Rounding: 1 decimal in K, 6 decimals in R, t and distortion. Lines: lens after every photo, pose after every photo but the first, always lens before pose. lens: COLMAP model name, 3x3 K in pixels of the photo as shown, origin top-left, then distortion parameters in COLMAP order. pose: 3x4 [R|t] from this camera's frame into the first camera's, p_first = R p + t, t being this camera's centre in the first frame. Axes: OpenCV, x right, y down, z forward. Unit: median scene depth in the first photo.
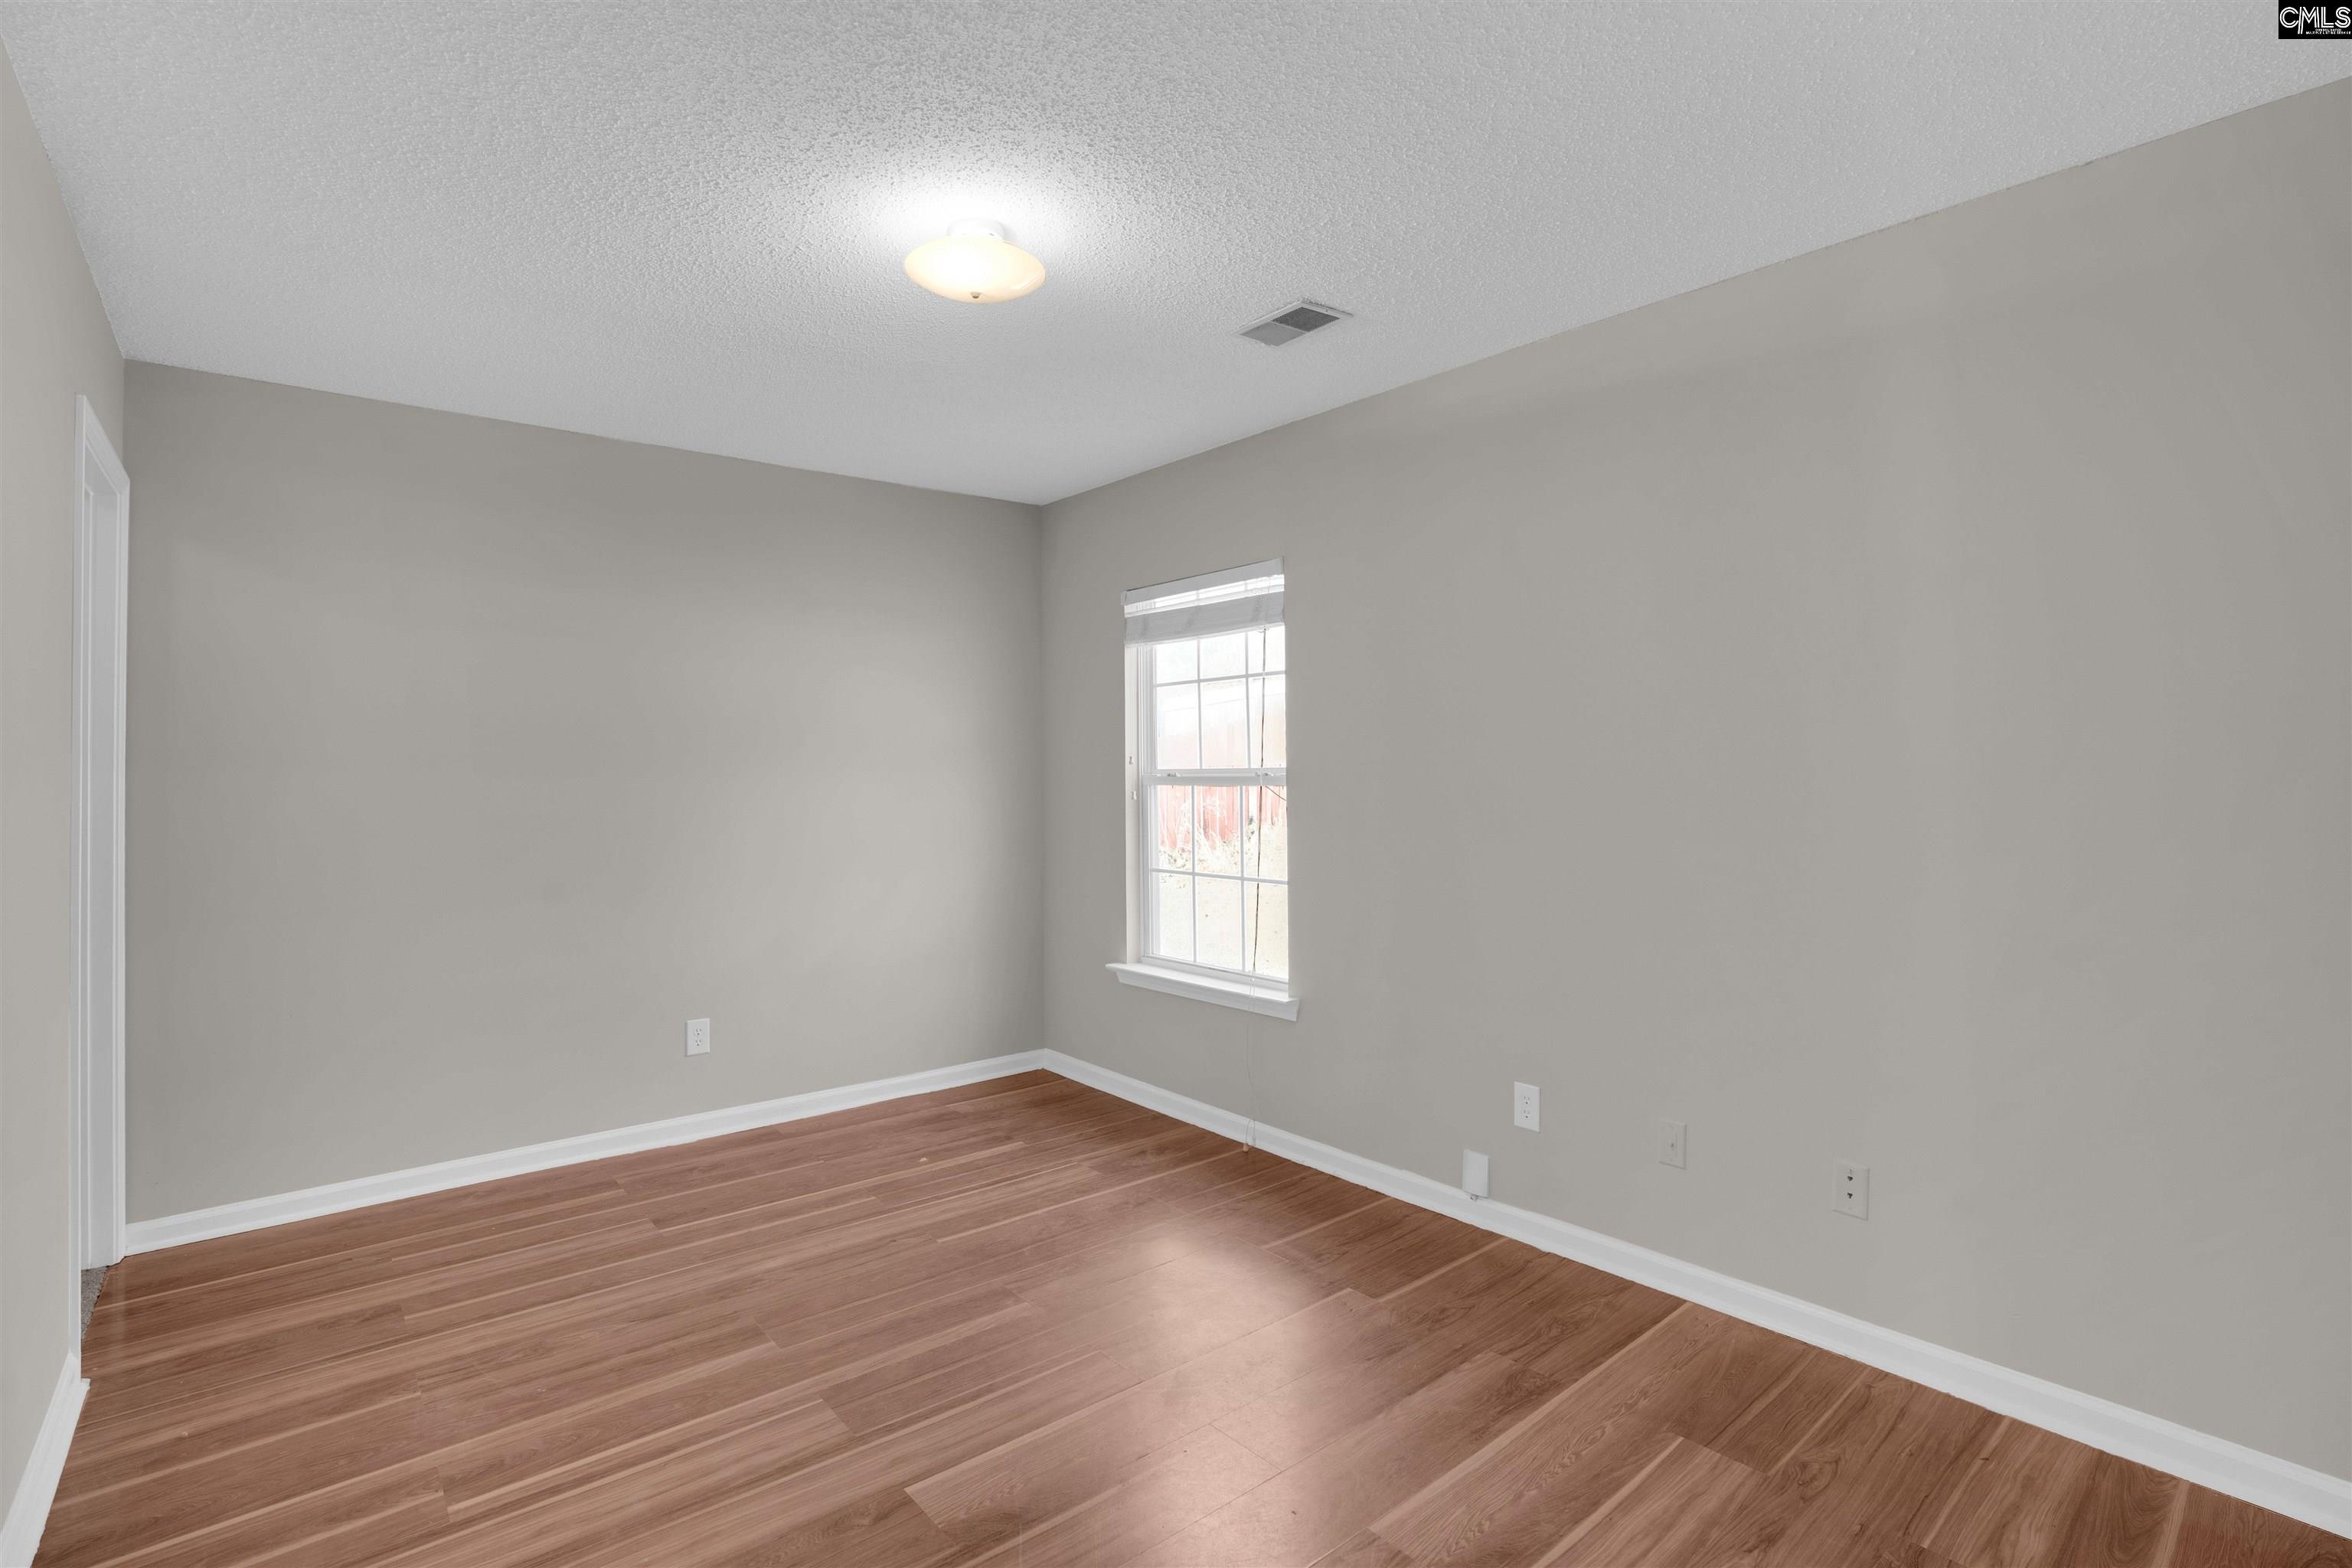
lens RADIAL K [[1092.0, 0, 1185.5], [0, 1092.0, 772.4], [0, 0, 1]] dist [-0.072855, 0.025196]
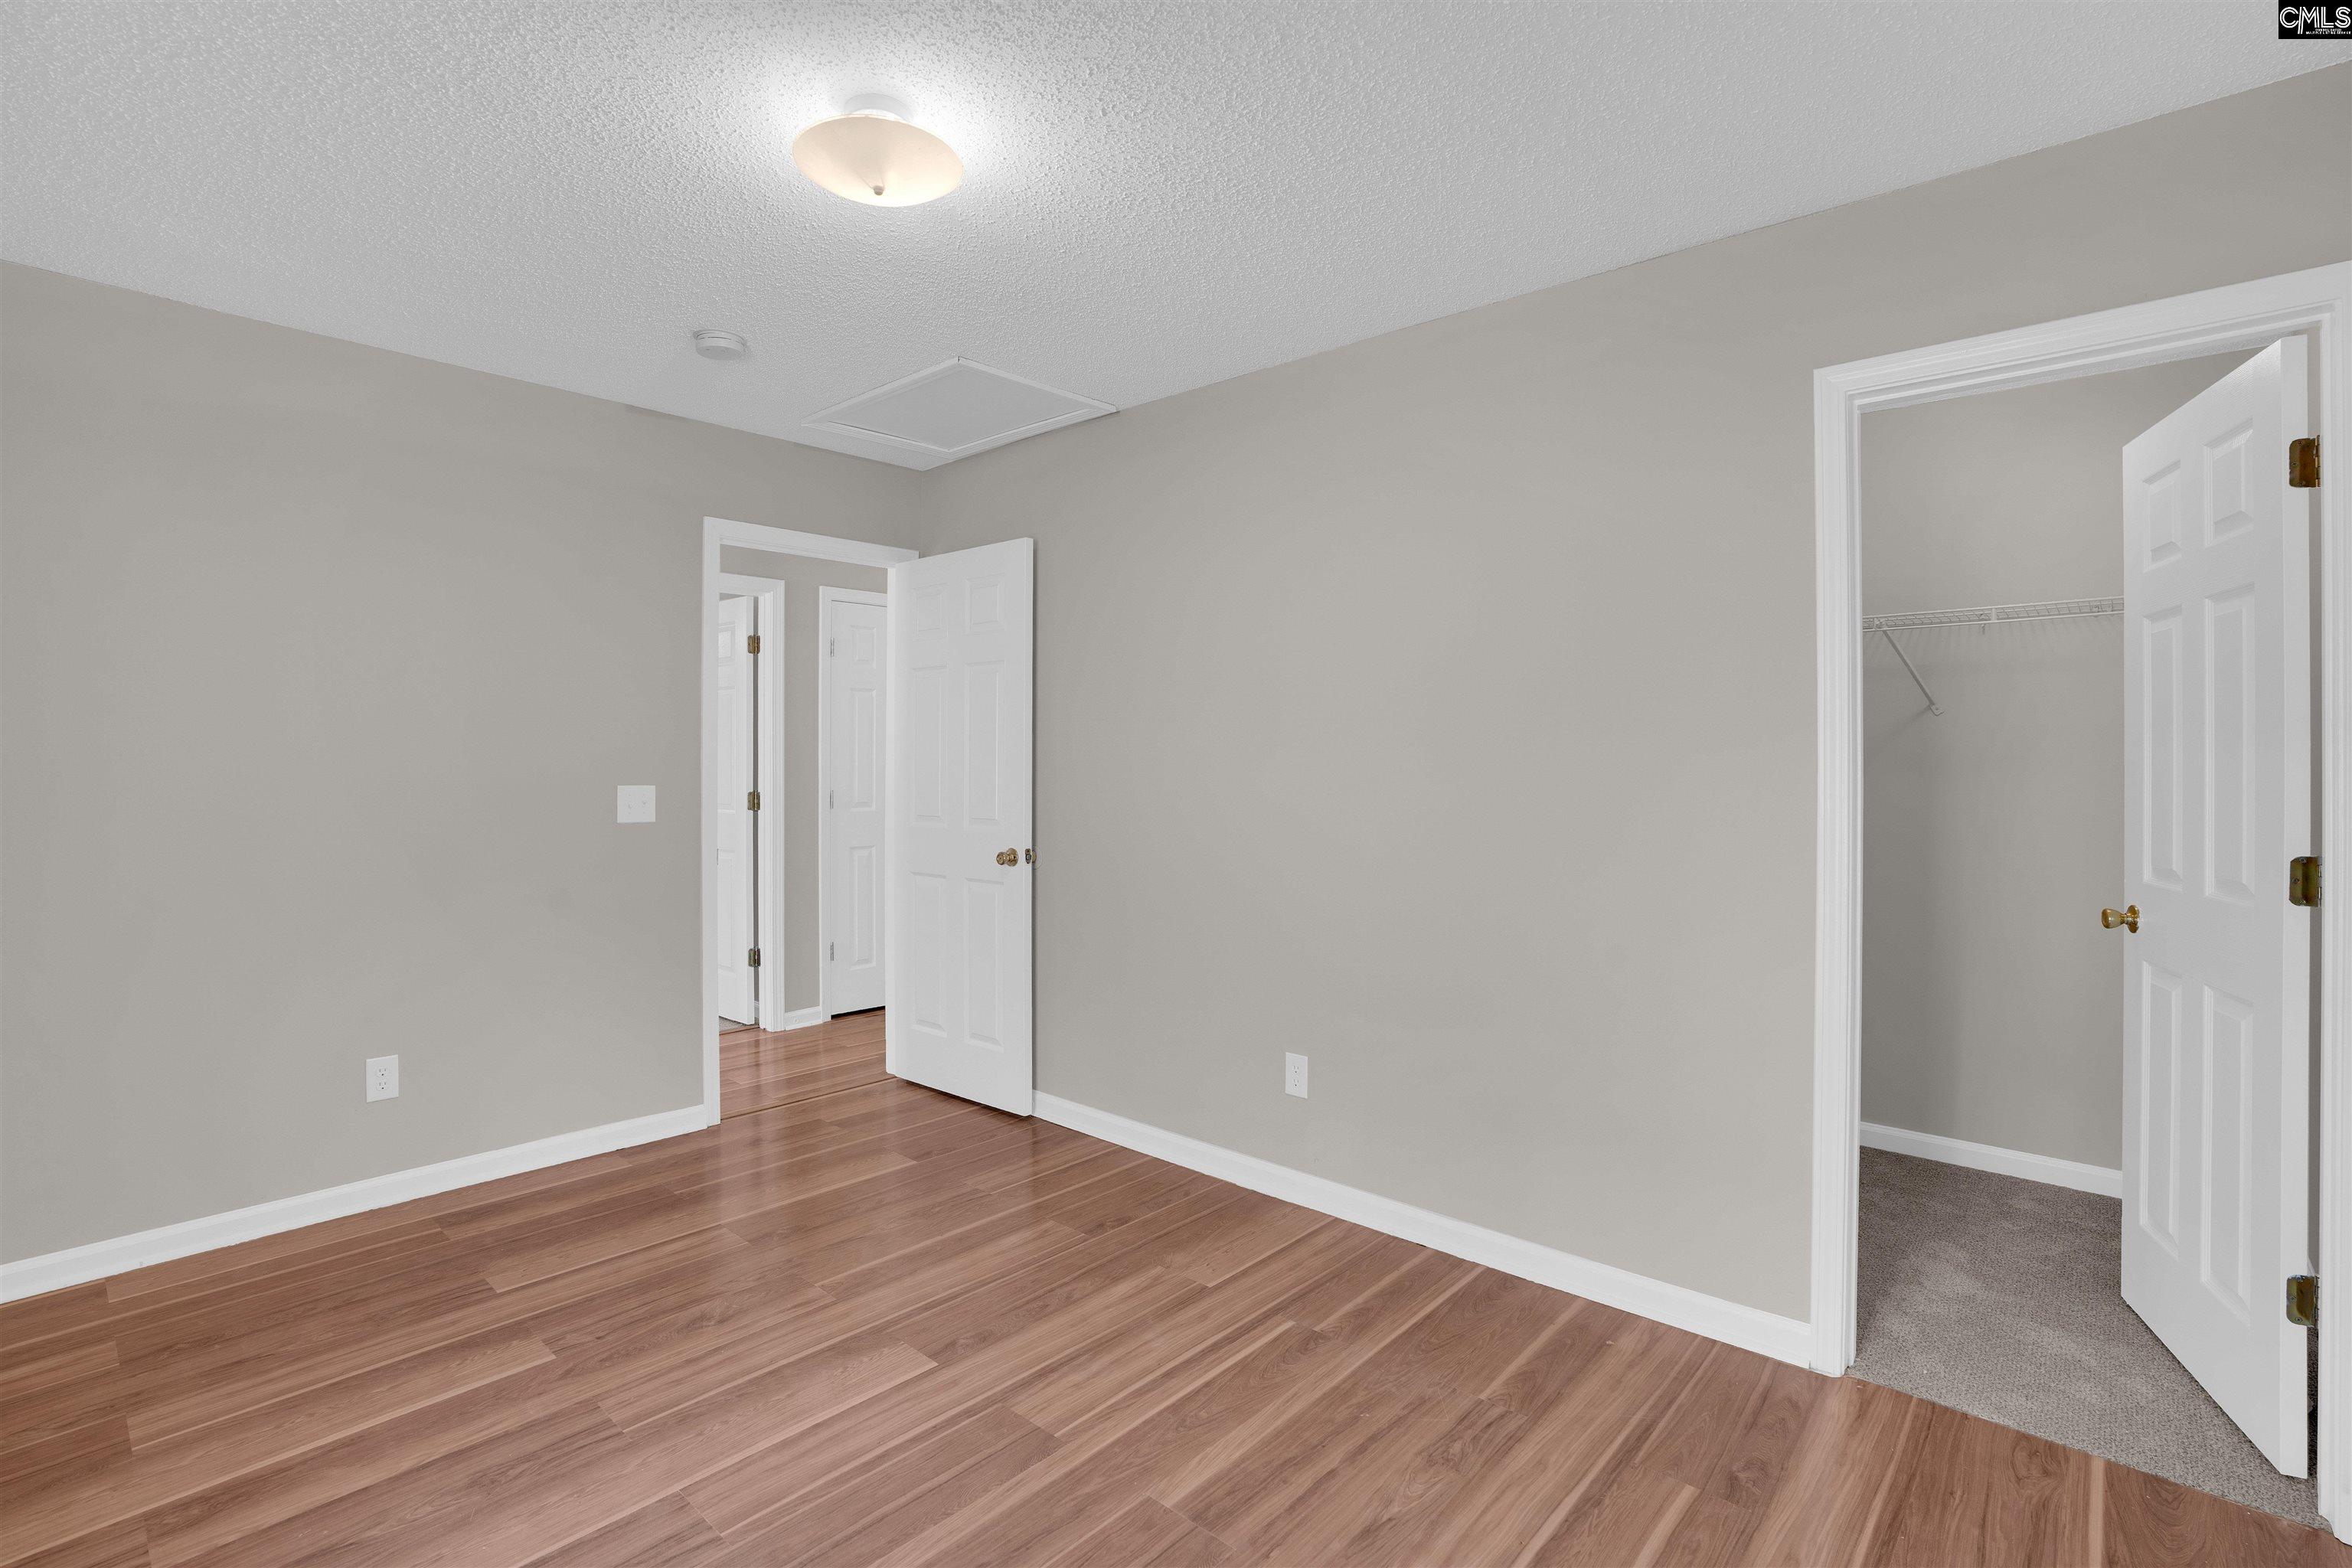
lens RADIAL K [[1092.0, 0, 1185.5], [0, 1092.0, 772.4], [0, 0, 1]] dist [-0.072855, 0.025196]
pose [[-0.990959, 0.002201, -0.134148, -0.346225], [0.000768, 0.999942, 0.010737, 0.005383], [0.134164, 0.010537, -0.990903, 2.009596]]
